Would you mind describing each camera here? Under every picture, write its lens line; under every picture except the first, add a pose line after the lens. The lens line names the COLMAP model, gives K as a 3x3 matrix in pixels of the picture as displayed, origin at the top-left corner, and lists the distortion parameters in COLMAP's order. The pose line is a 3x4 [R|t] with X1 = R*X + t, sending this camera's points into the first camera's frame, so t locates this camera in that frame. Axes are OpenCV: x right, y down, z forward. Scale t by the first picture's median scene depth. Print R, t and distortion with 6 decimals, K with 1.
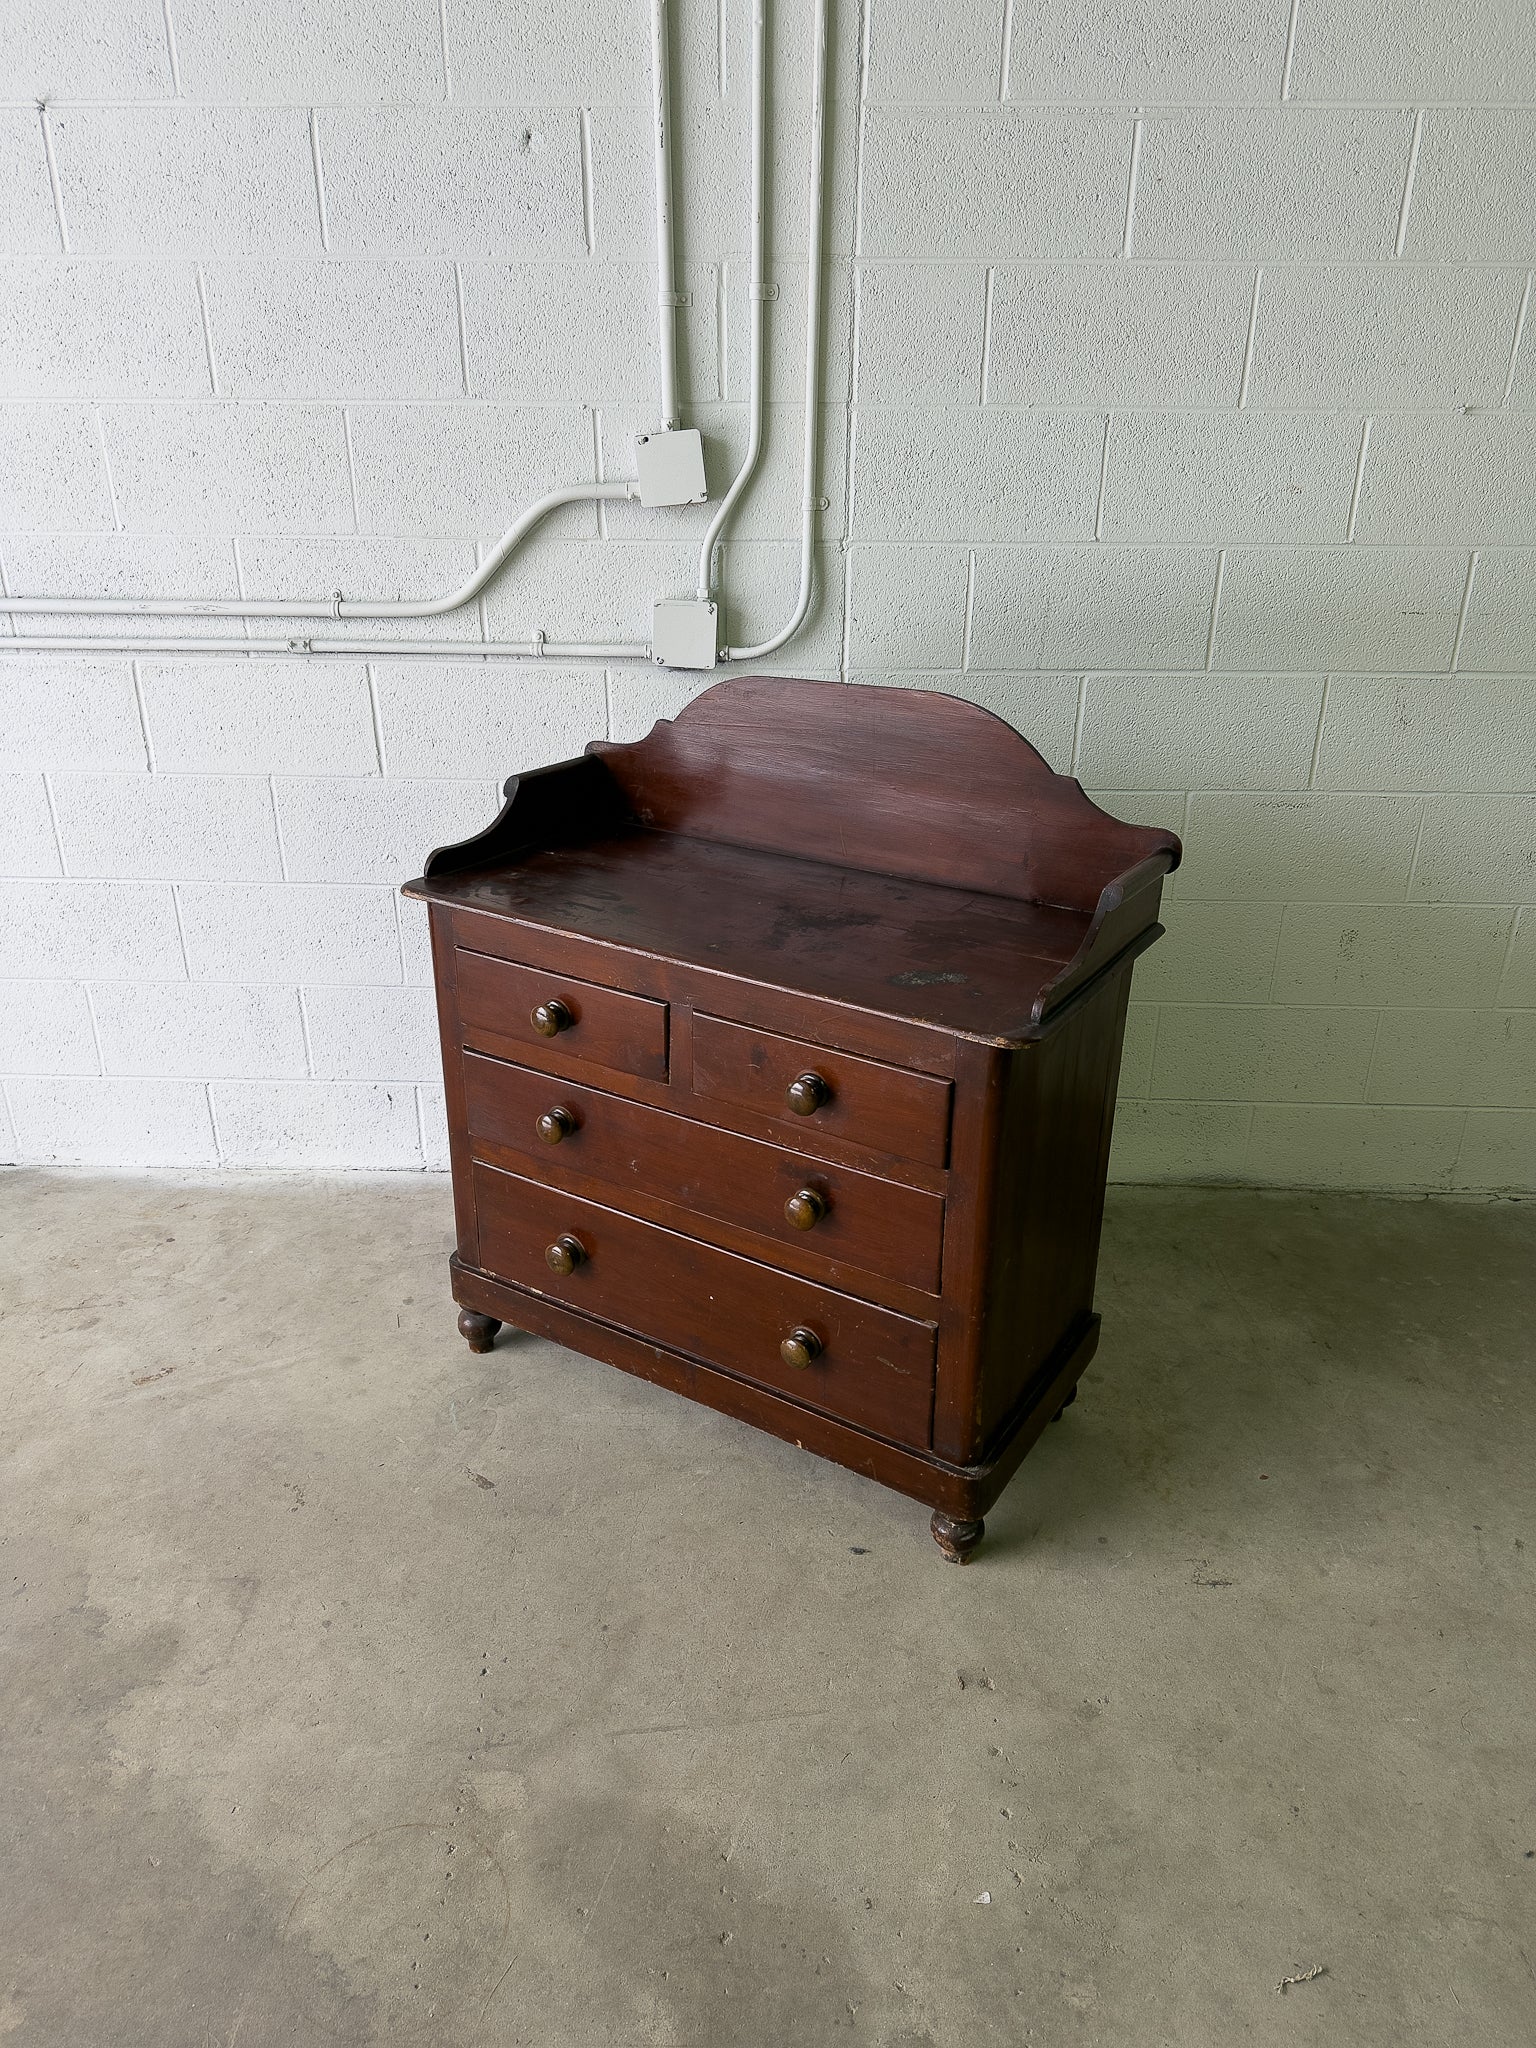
lens RADIAL K [[1470.2, 0, 766.7], [0, 1470.2, 1020.1], [0, 0, 1]] dist [0.012723, -0.031390]
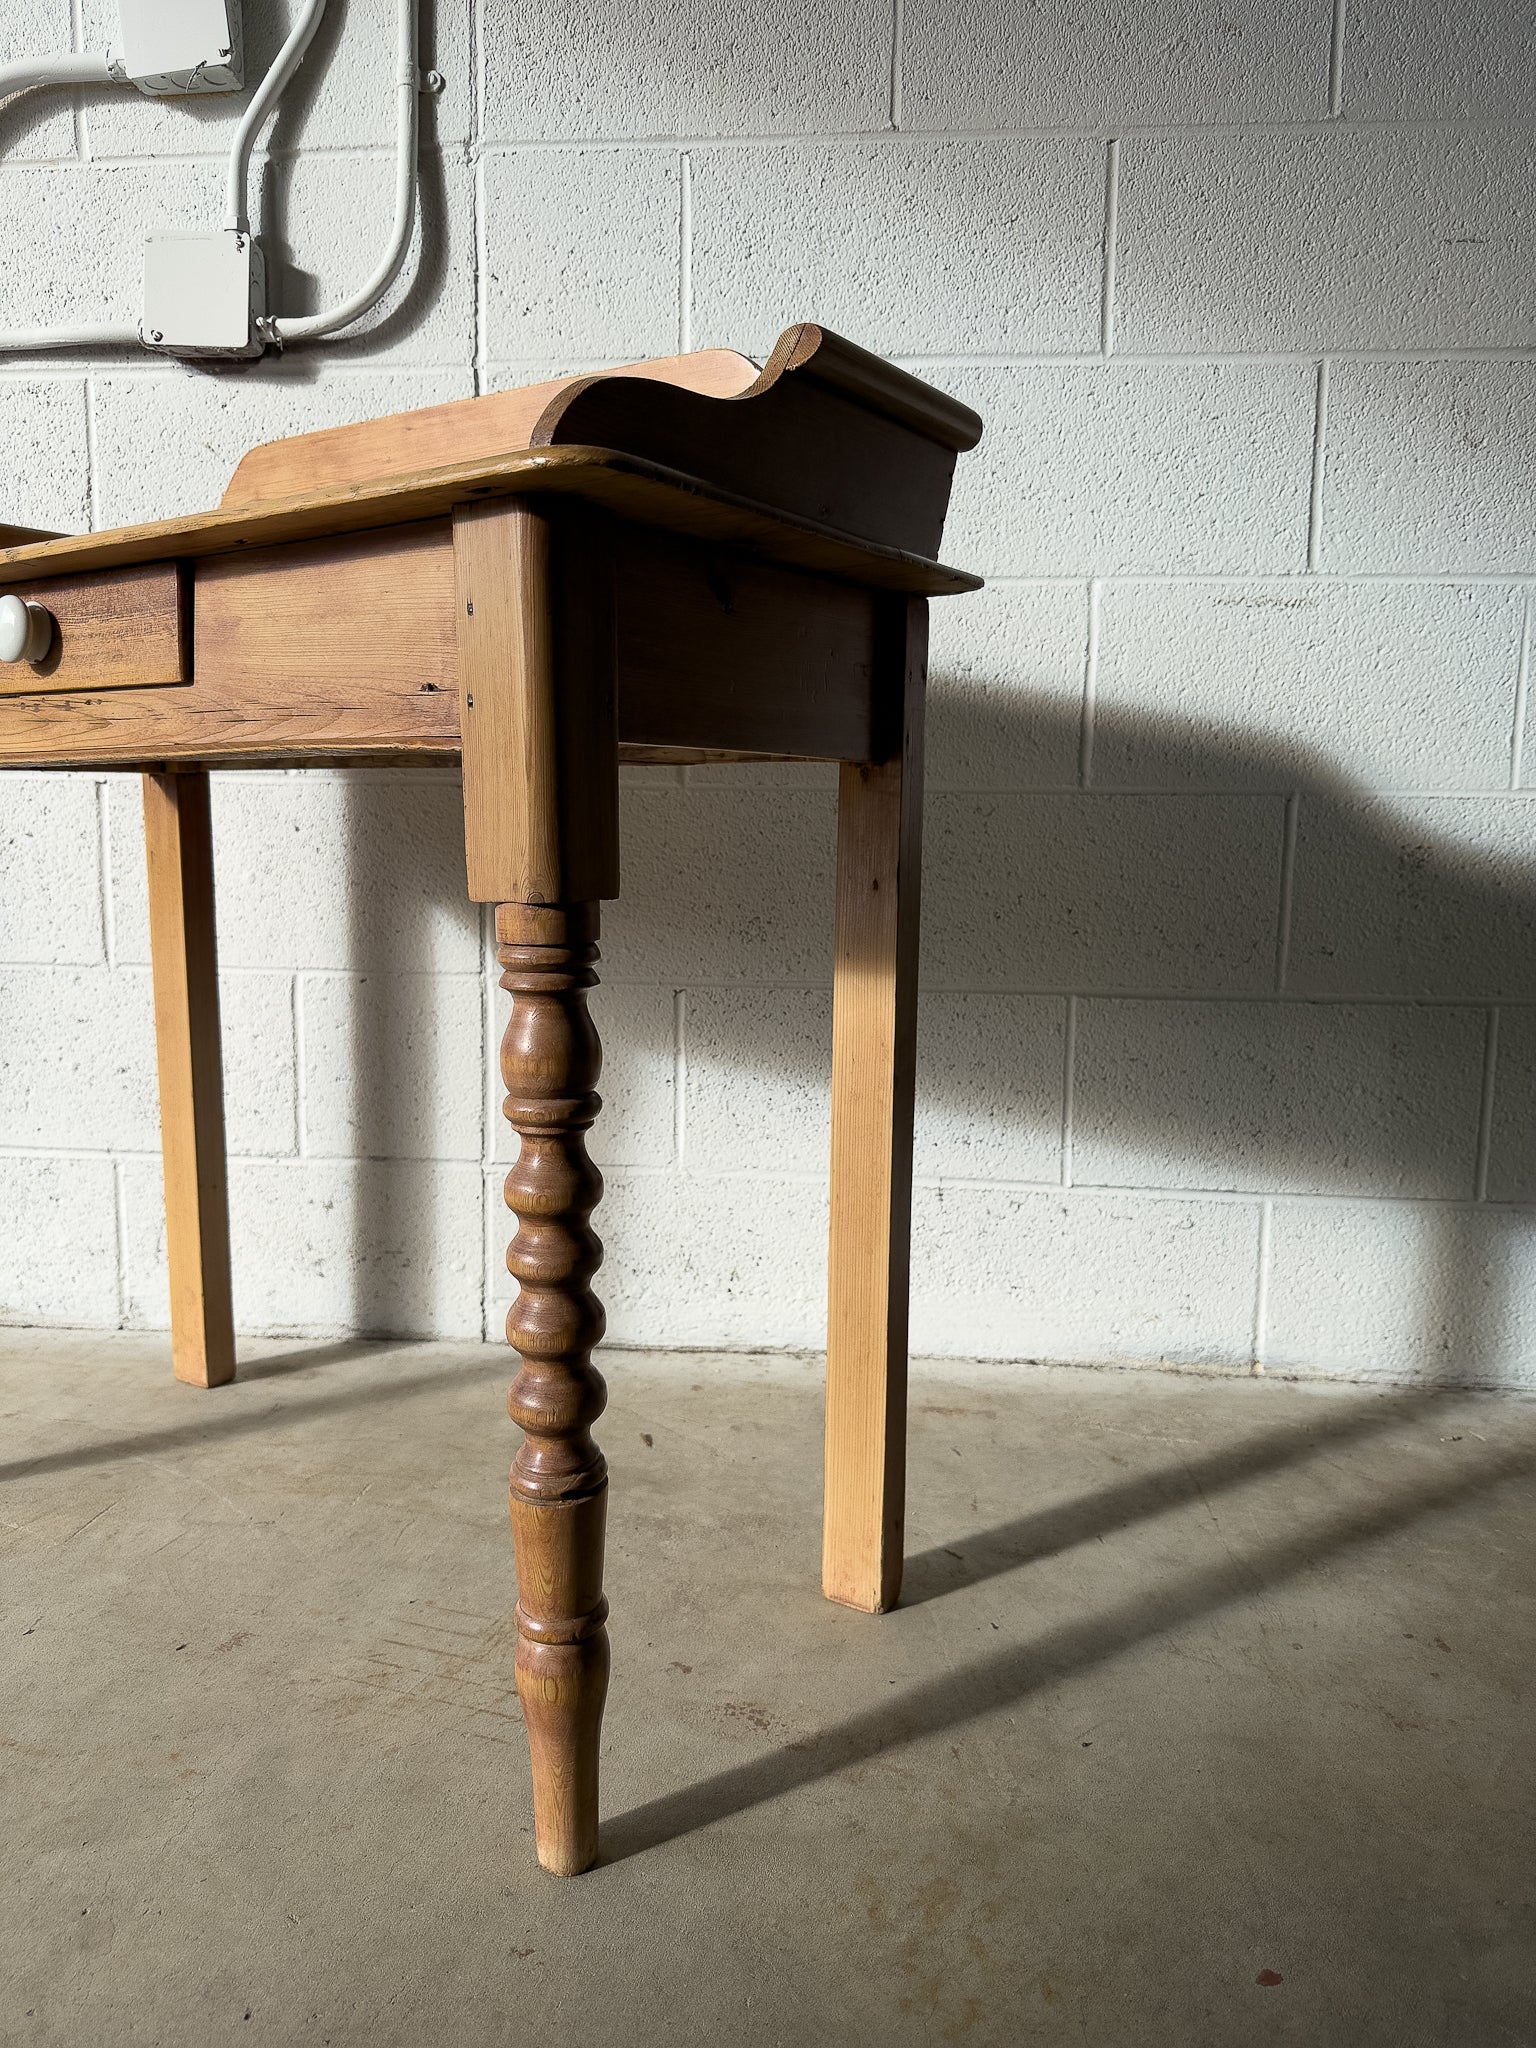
lens RADIAL K [[1470.2, 0, 794.6], [0, 1470.2, 1017.8], [0, 0, 1]] dist [0.012723, -0.031390]
pose [[0.998869, 0.013568, -0.045569, 0.221513], [-0.026292, 0.956177, -0.291605, 0.184833], [0.039616, 0.292473, 0.955453, 0.561596]]
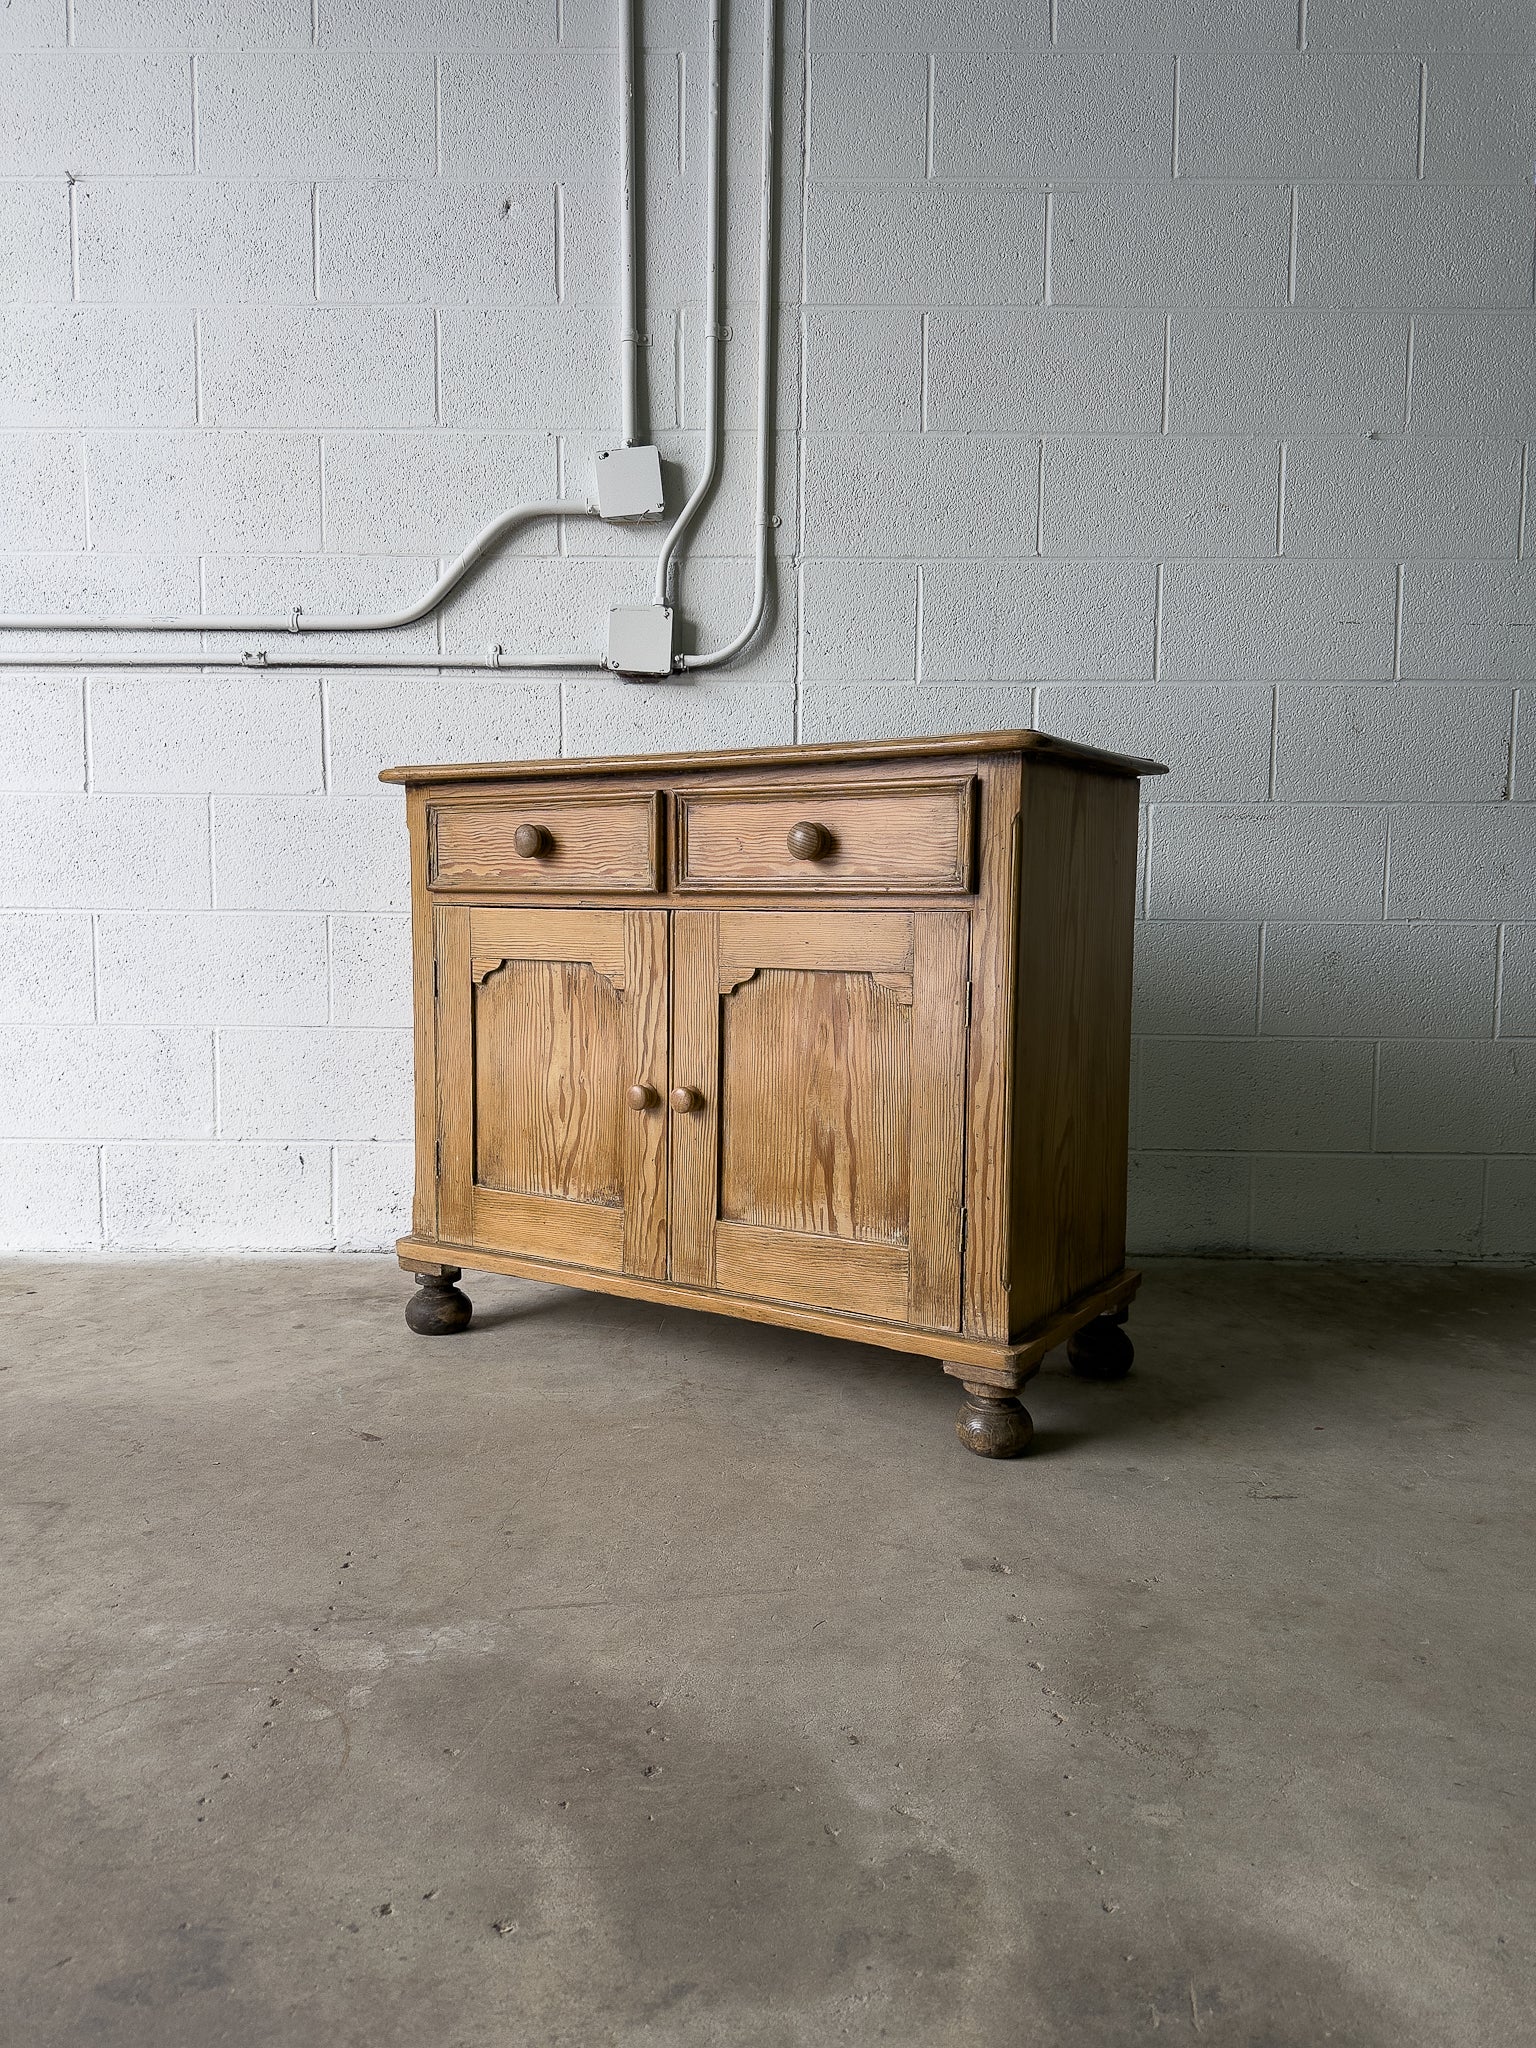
lens RADIAL K [[1470.2, 0, 768.1], [0, 1470.2, 1017.3], [0, 0, 1]] dist [0.012723, -0.031390]
pose [[0.999637, 0.000143, 0.026954, 0.005444], [0.008869, 0.942566, -0.333902, 0.335885], [-0.025454, 0.334020, 0.942222, 0.138190]]
